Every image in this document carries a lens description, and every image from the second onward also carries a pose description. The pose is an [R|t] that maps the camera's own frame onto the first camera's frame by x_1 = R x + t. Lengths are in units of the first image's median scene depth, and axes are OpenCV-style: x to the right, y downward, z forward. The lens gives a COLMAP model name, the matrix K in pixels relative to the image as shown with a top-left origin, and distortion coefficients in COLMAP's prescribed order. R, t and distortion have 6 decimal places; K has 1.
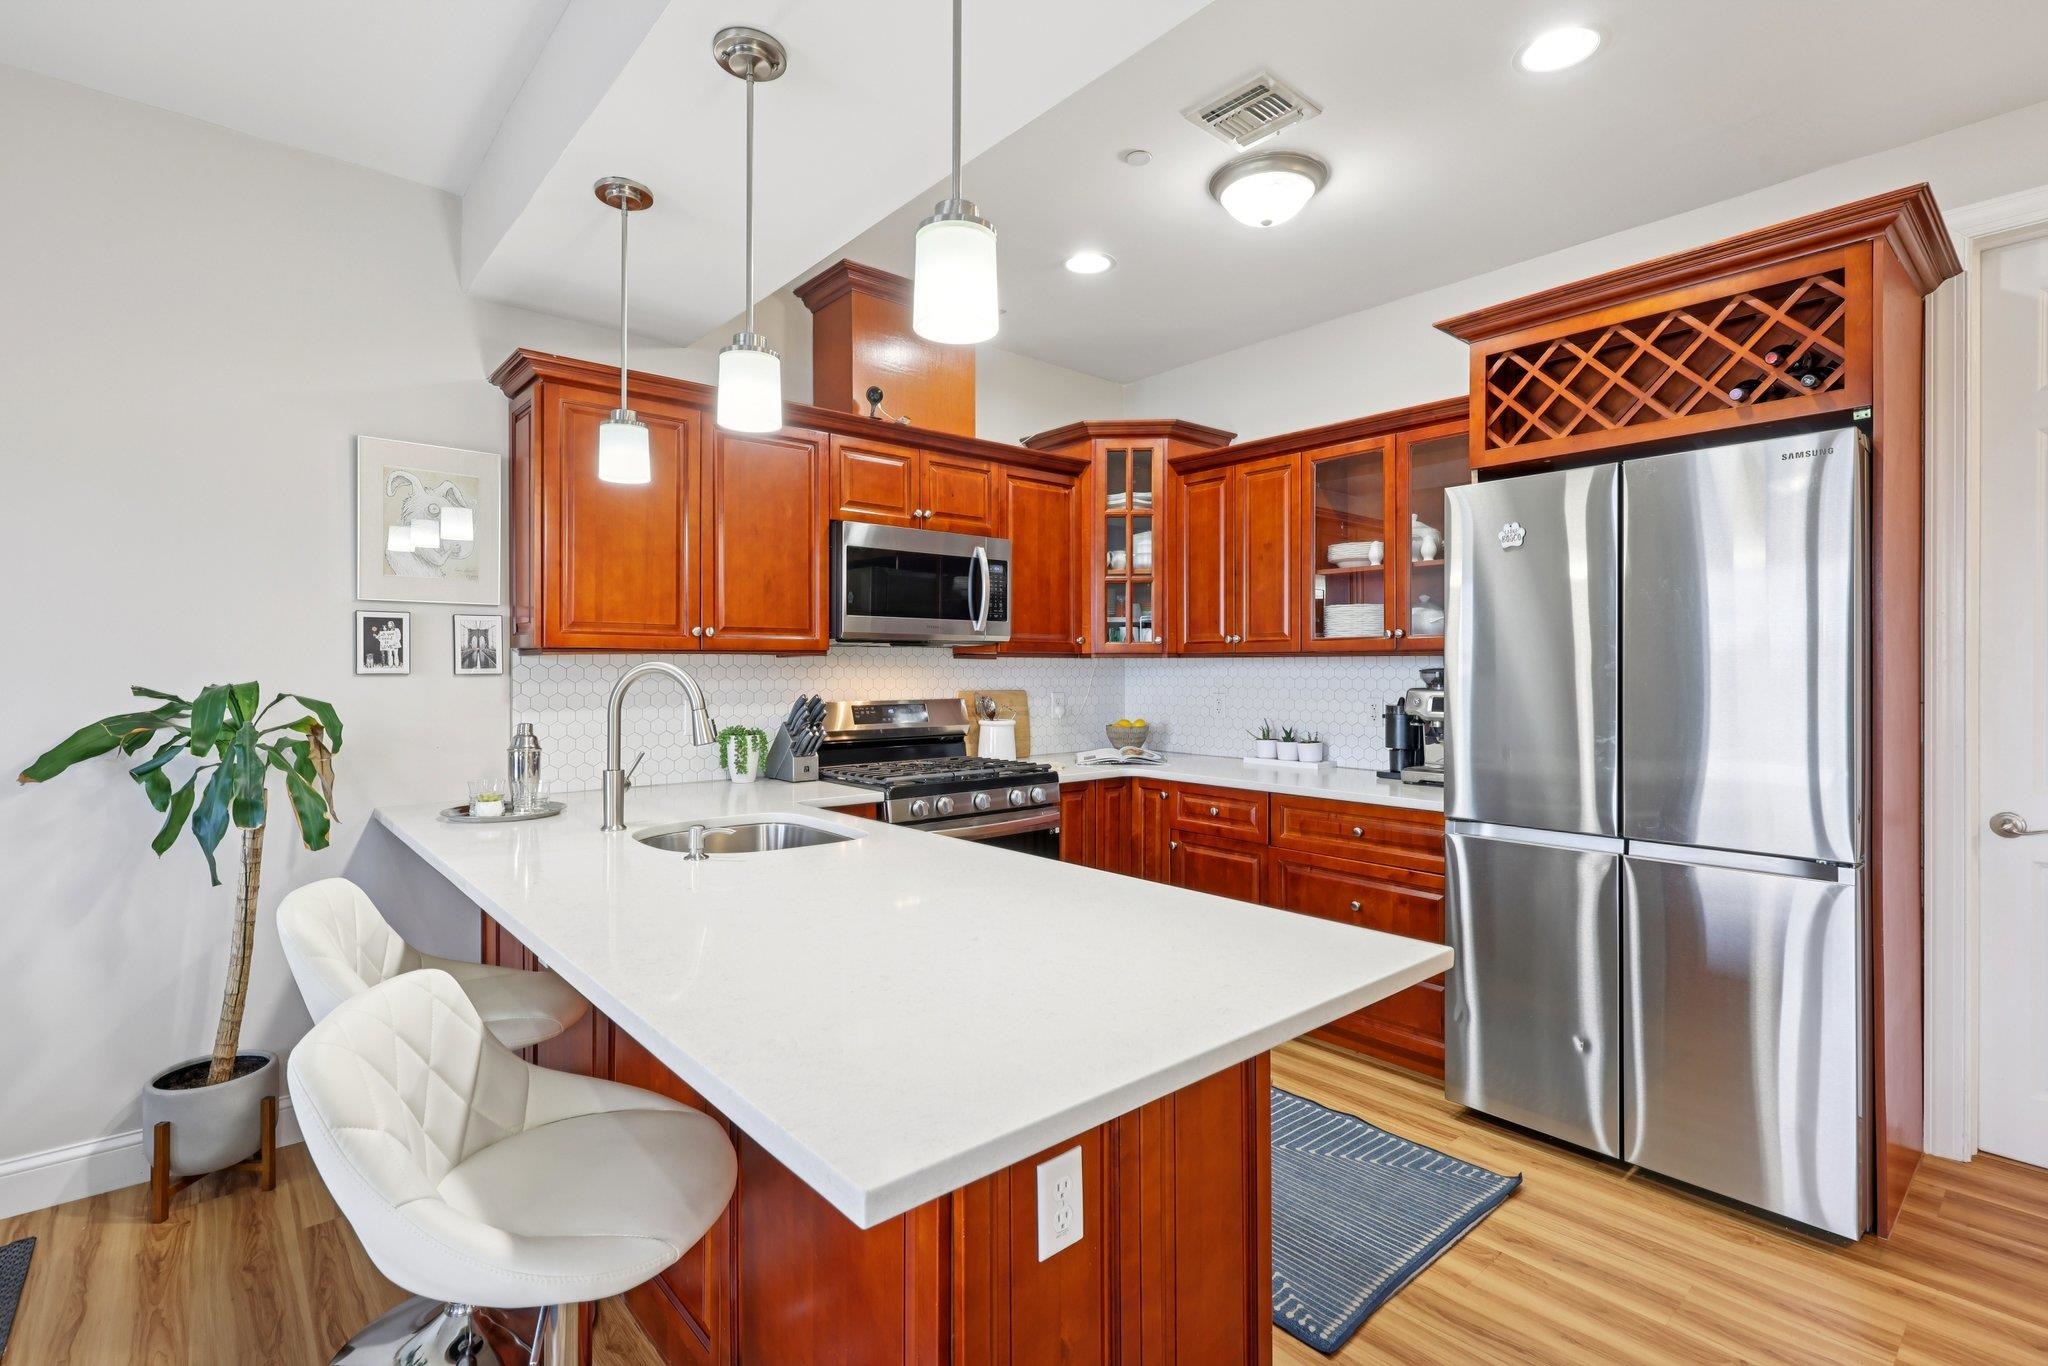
lens RADIAL K [[952.4, 0, 1031.3], [0, 952.4, 671.6], [0, 0, 1]] dist [0.002978, -0.000247]
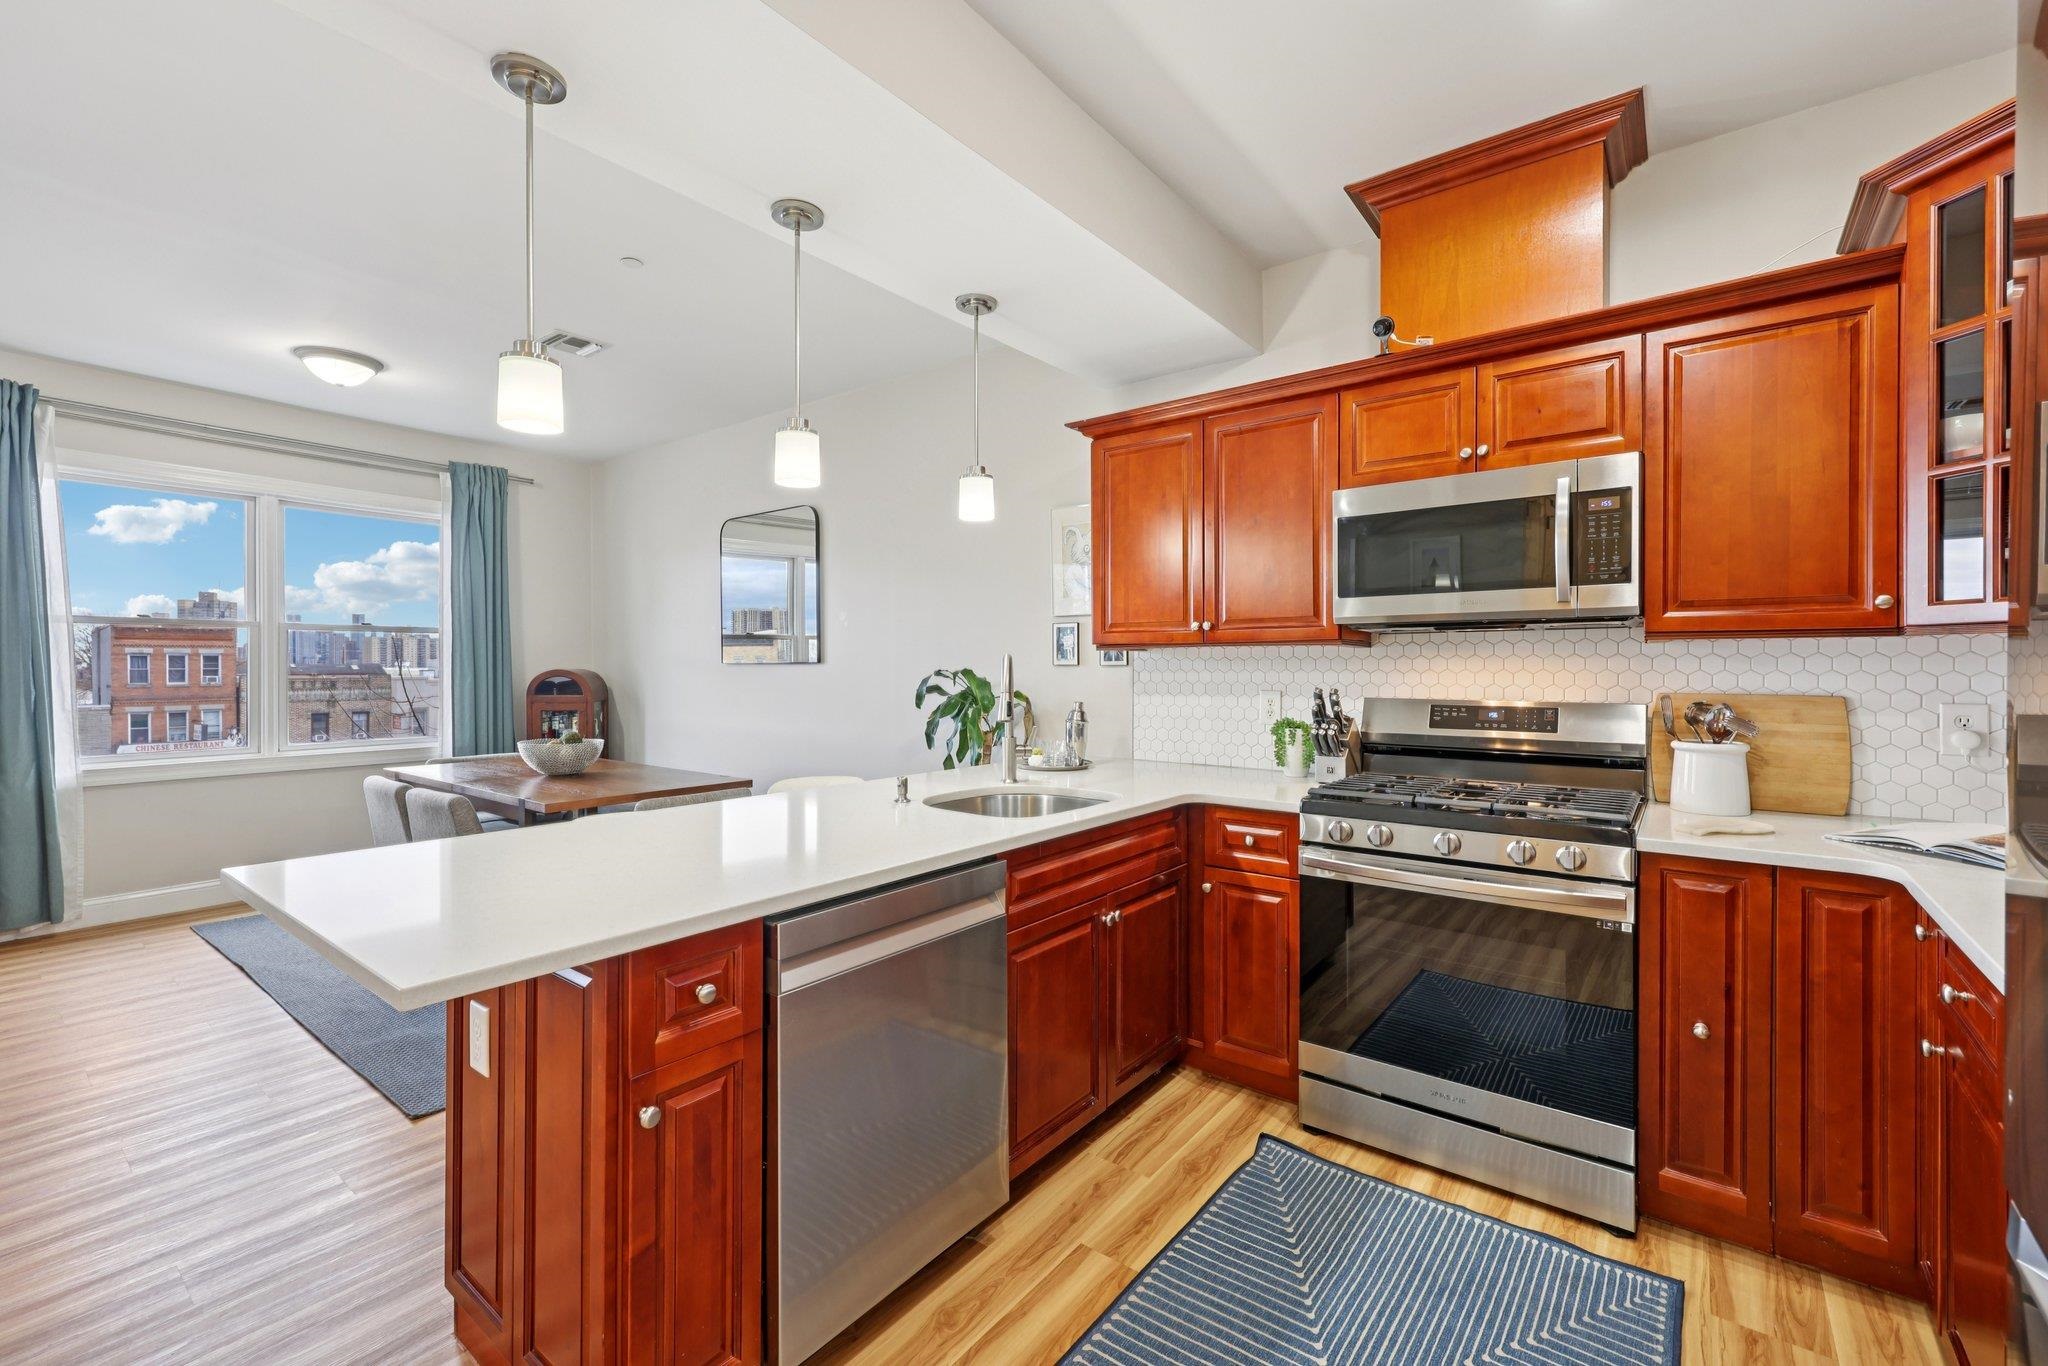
lens RADIAL K [[854.0, 0, 1026.7], [0, 854.0, 670.5], [0, 0, 1]] dist [0.004306, 0.000166]
pose [[0.196782, 0.007782, -0.980416, 0.503693], [-0.000640, 0.999969, 0.007808, 0.001044], [0.980447, -0.000909, 0.196781, 0.551224]]
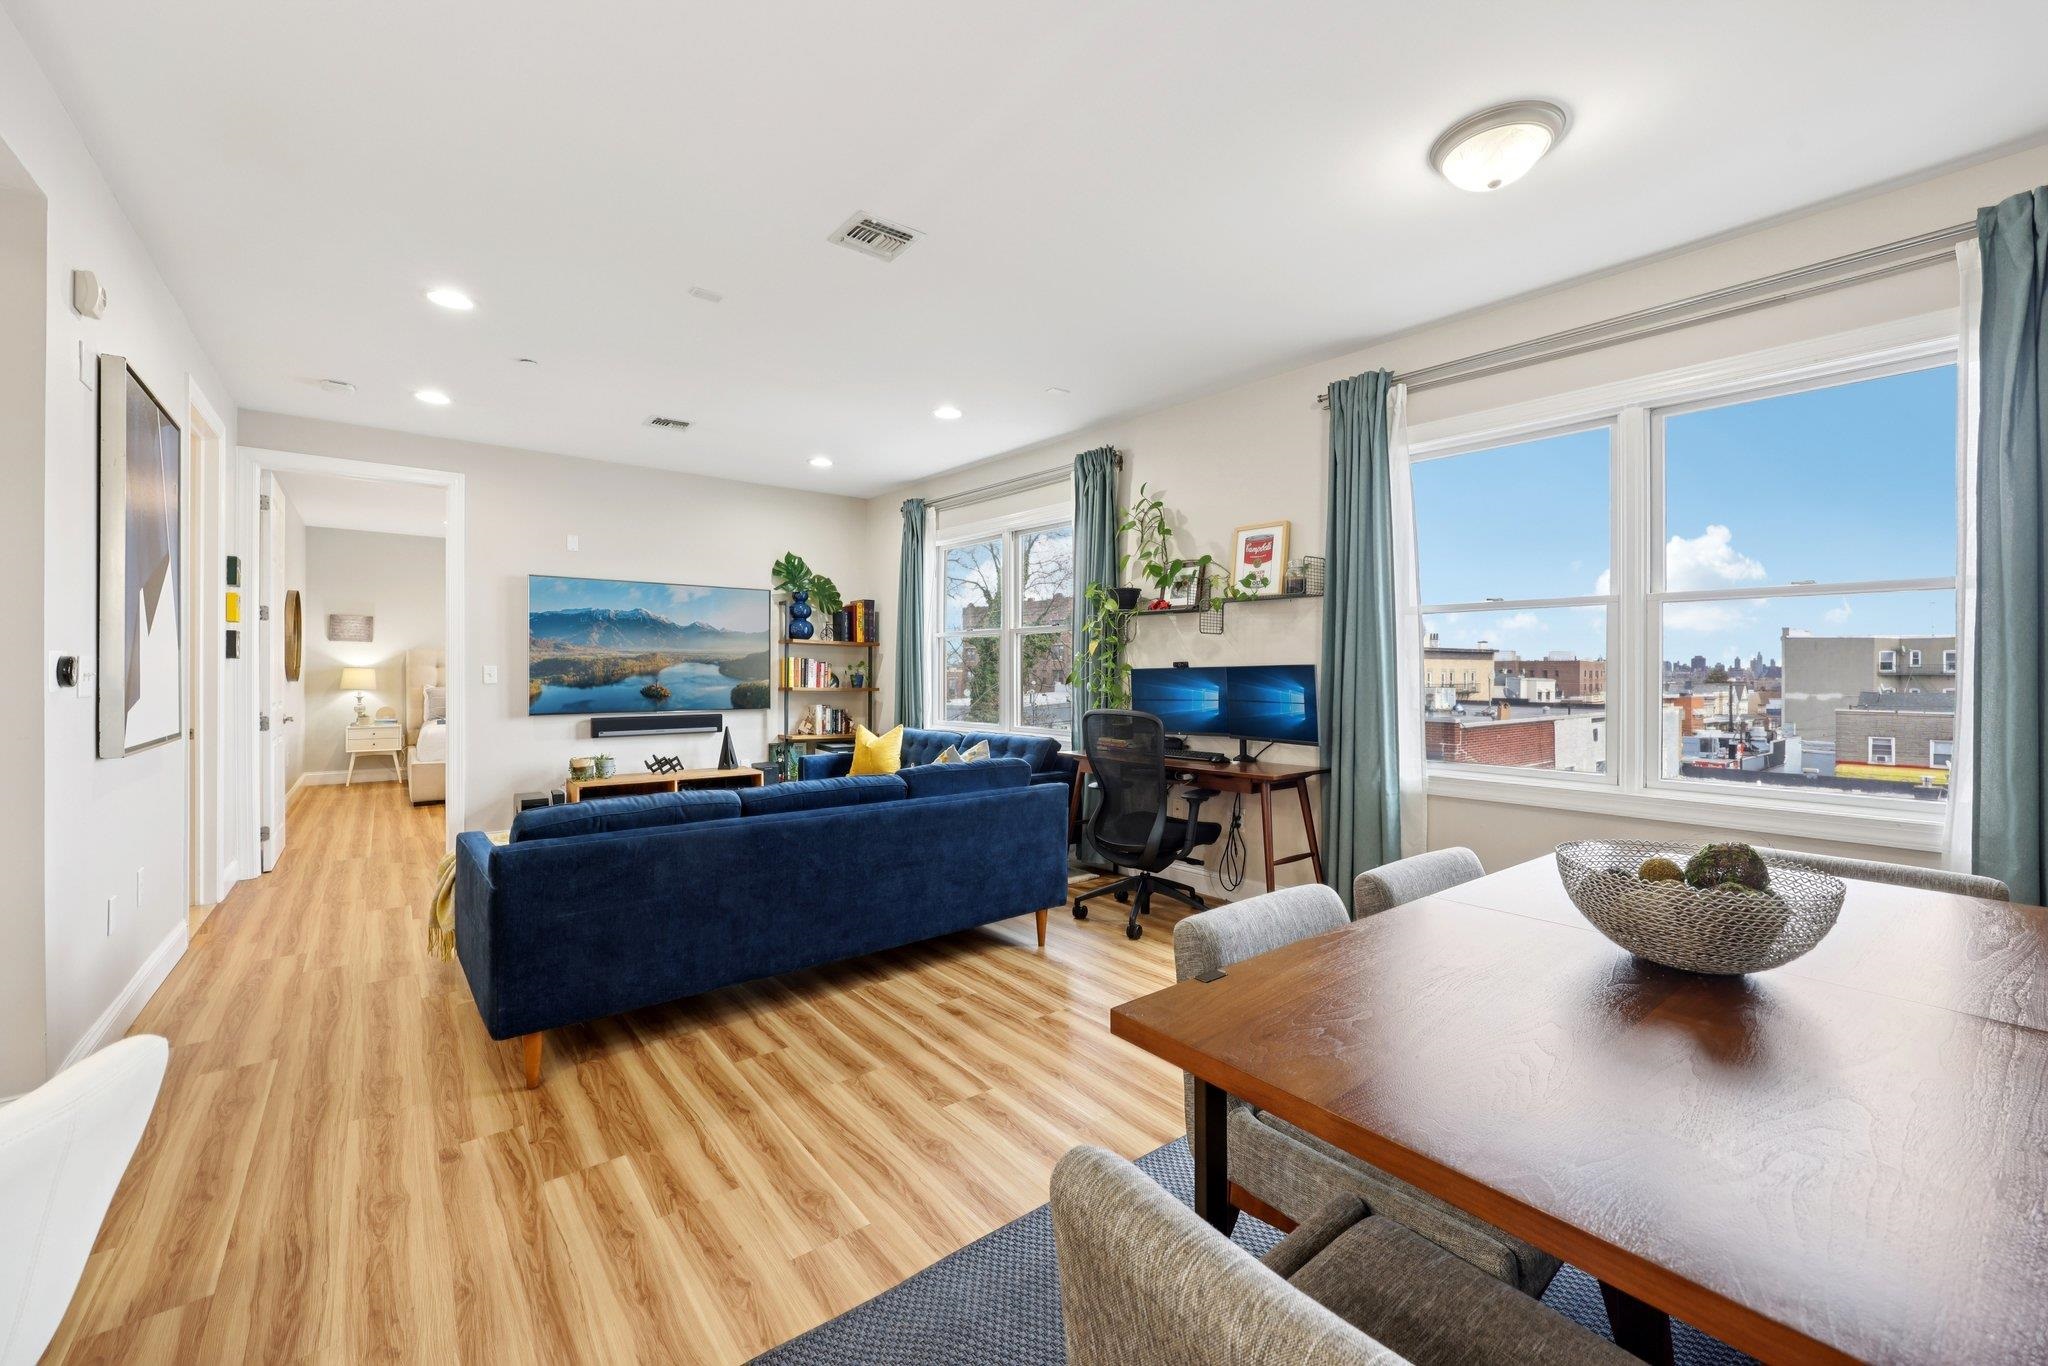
lens RADIAL K [[813.1, 0, 1015.9], [0, 813.1, 674.8], [0, 0, 1]] dist [0.001925, -0.000203]
pose [[-0.998780, -0.002325, 0.049320, -0.505521], [-0.002120, 0.999989, 0.004197, 0.019037], [-0.049329, 0.004087, -0.998774, 0.547761]]
